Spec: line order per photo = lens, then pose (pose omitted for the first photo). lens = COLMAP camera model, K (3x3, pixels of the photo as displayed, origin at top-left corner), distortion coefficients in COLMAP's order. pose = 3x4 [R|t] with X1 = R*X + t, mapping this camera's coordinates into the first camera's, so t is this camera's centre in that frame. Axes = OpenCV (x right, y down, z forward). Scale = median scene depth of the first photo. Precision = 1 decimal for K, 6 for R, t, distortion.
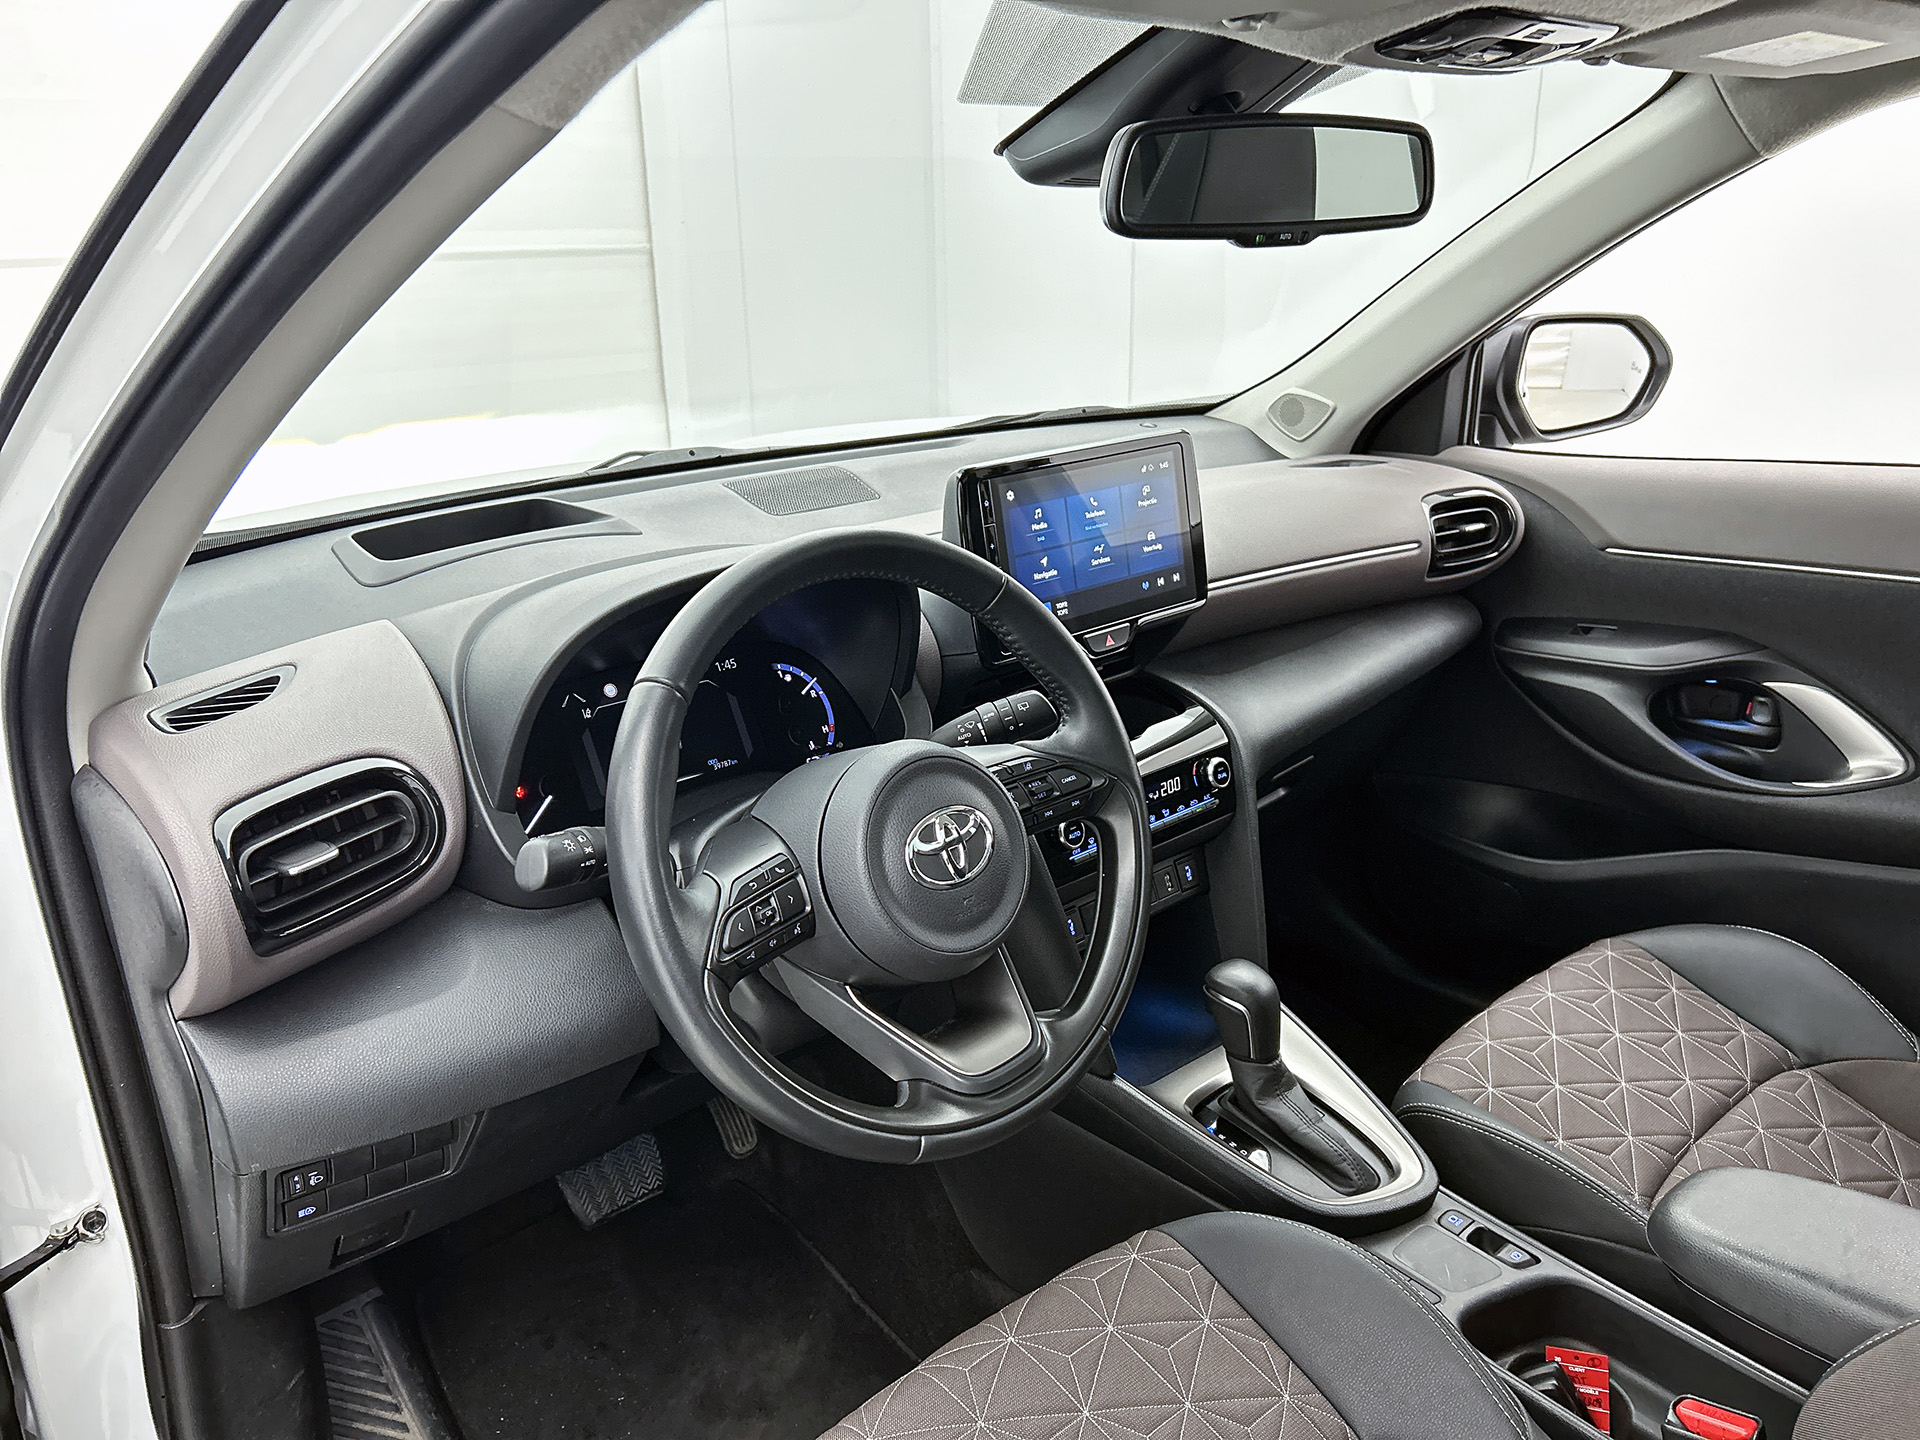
lens RADIAL K [[1481.8, 0, 987.7], [0, 1481.8, 755.0], [0, 0, 1]] dist [0.127483, 0.001281]
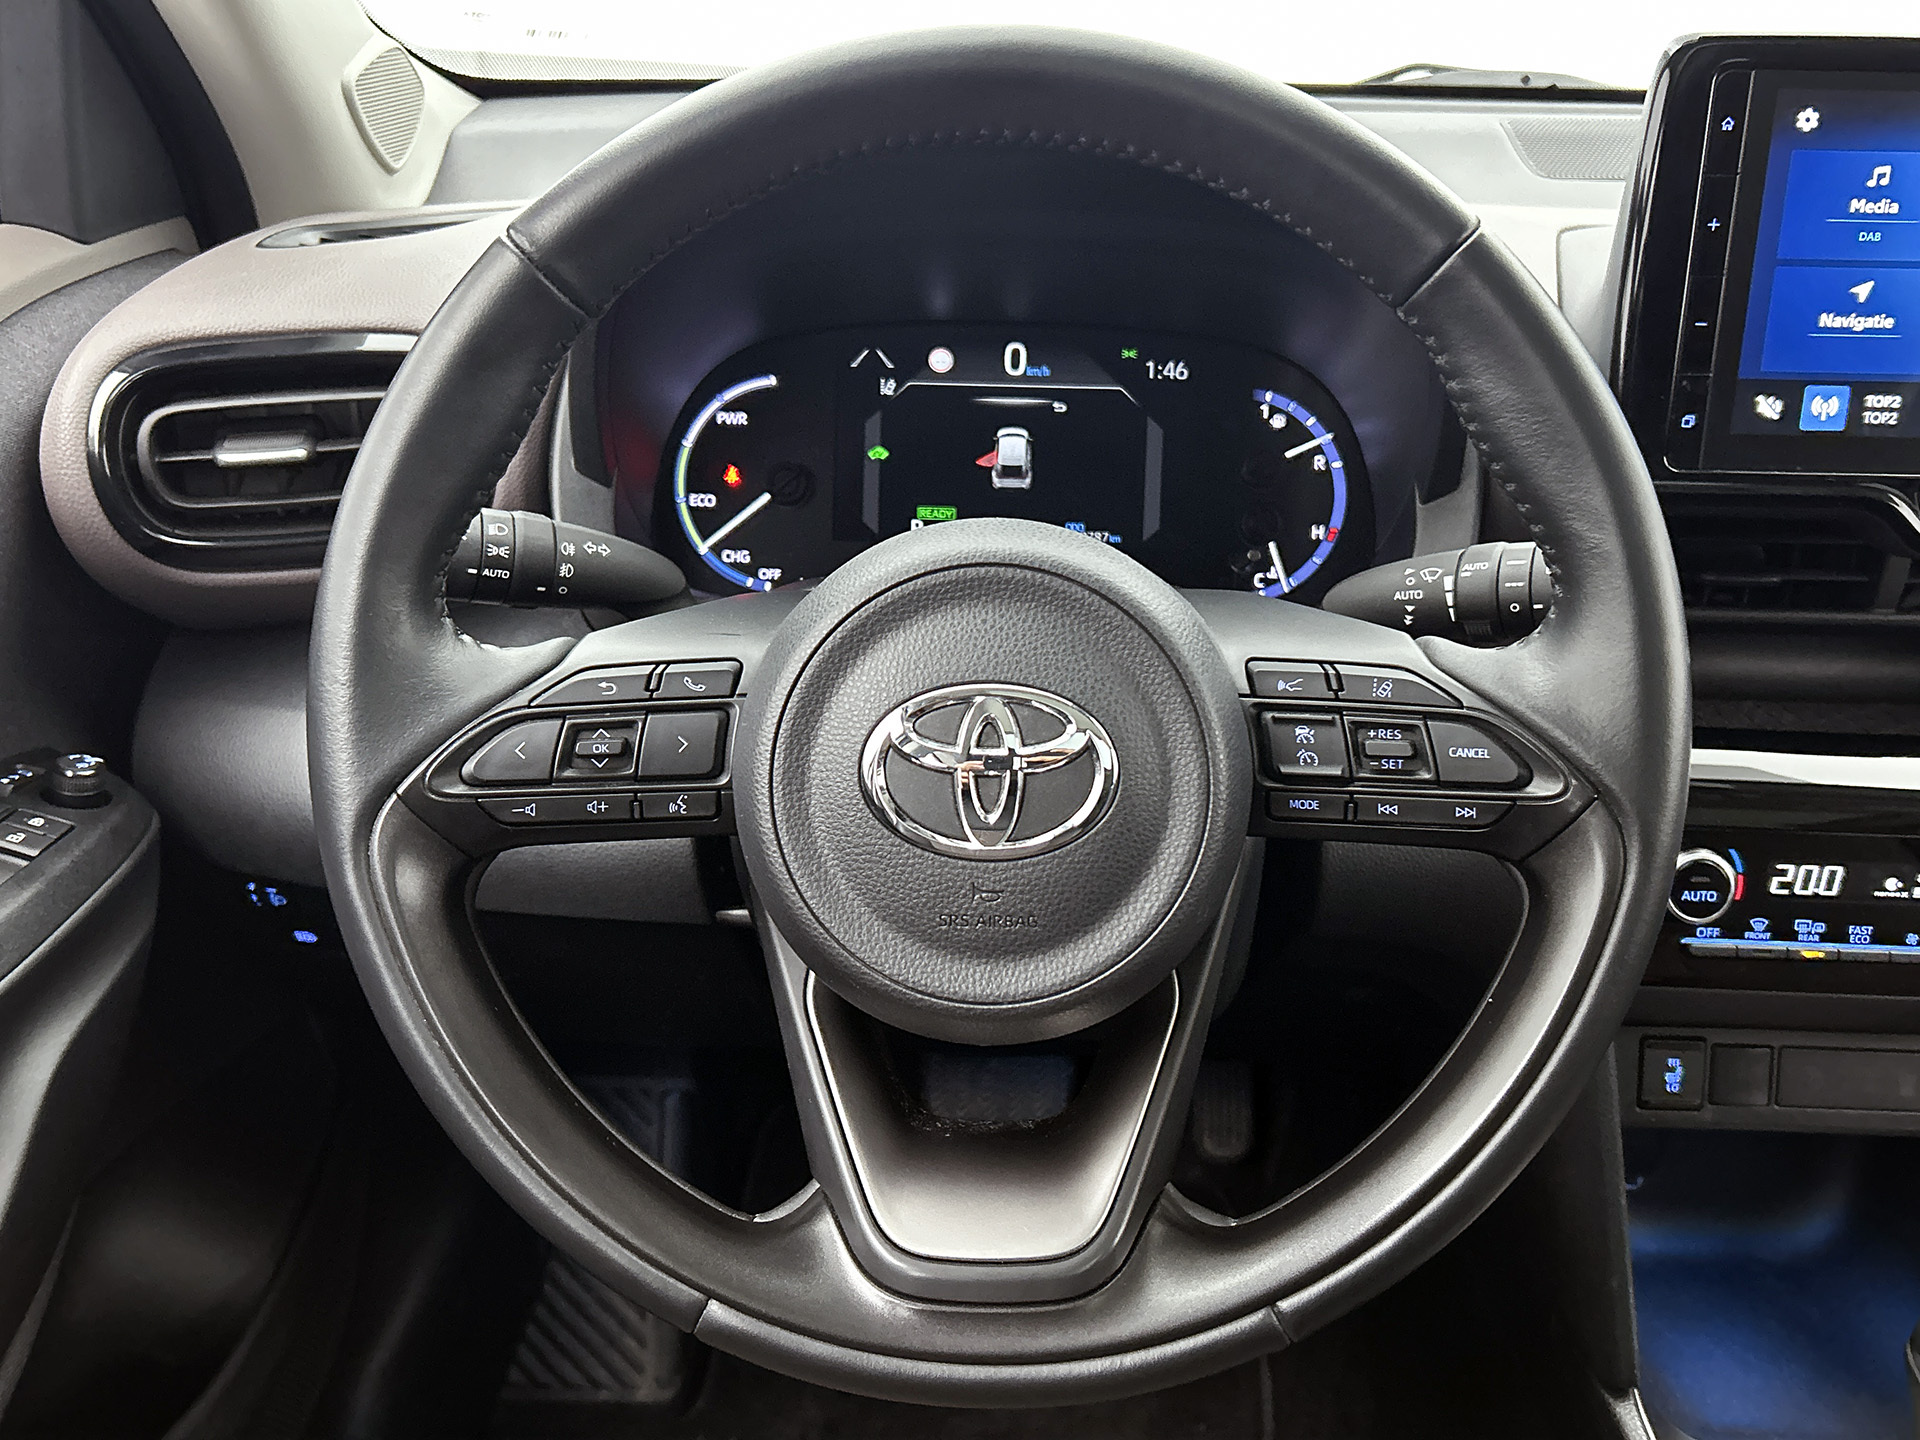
lens RADIAL K [[1680.3, 0, 962.4], [0, 1680.3, 720.7], [0, 0, 1]] dist [0.056740, -0.053948]
pose [[0.713736, 0.330114, -0.617743, 0.182062], [-0.272542, 0.943353, 0.189223, -0.030621], [0.645215, 0.033306, 0.763275, 0.410090]]
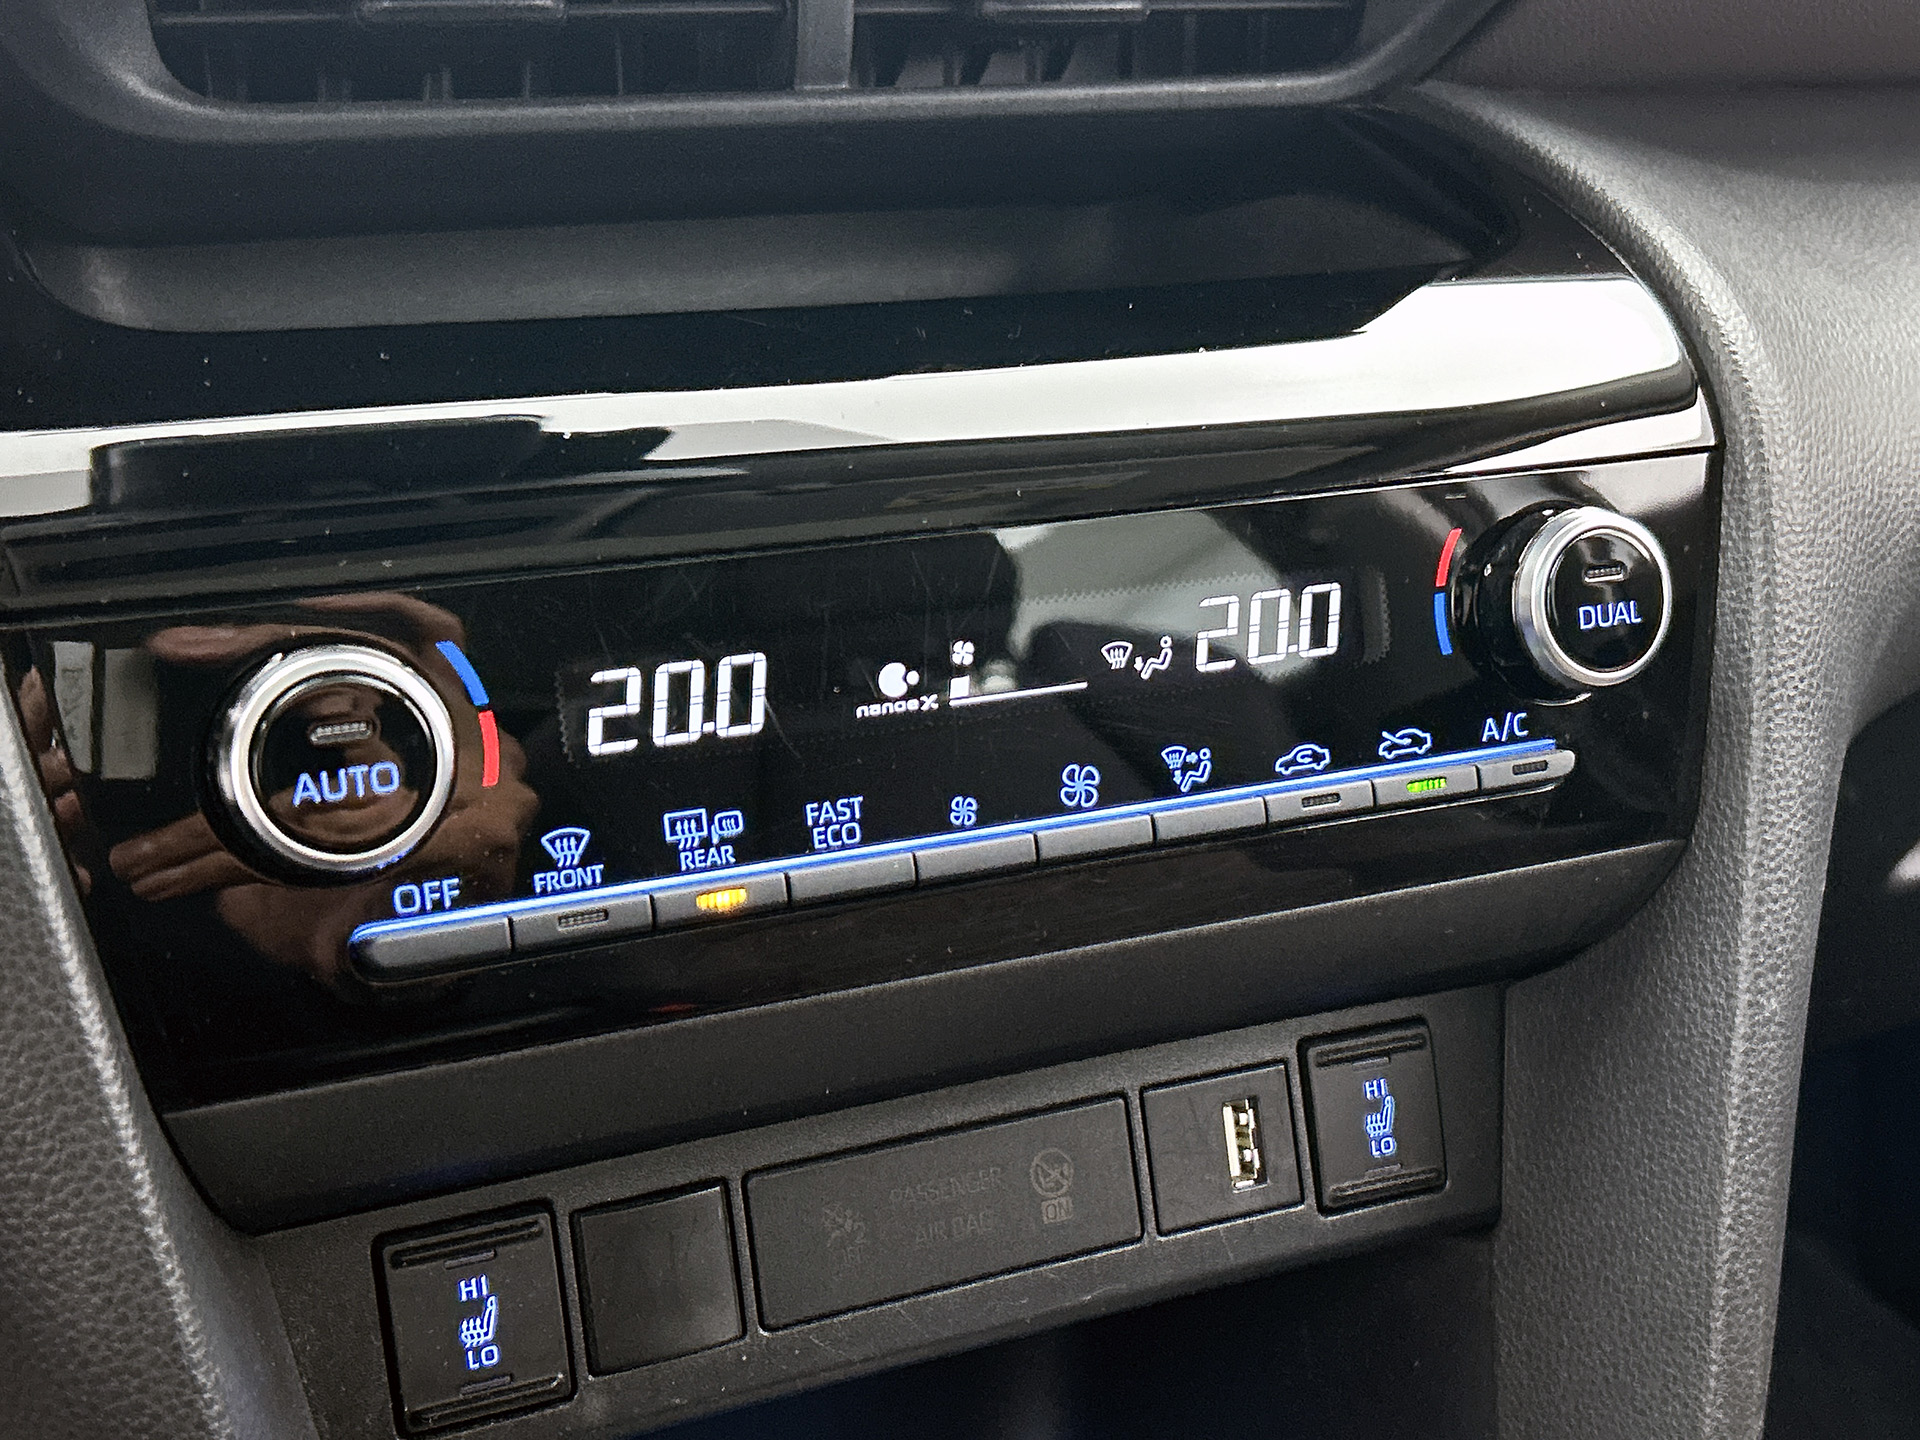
lens RADIAL K [[2422.0, 0, 994.6], [0, 2422.0, 782.8], [0, 0, 1]] dist [0.095456, 0.000000]
pose [[0.948702, 0.167480, -0.268171, 0.168590], [-0.154369, 0.985572, 0.069406, 0.023961], [0.275926, -0.024448, 0.960868, 0.705869]]
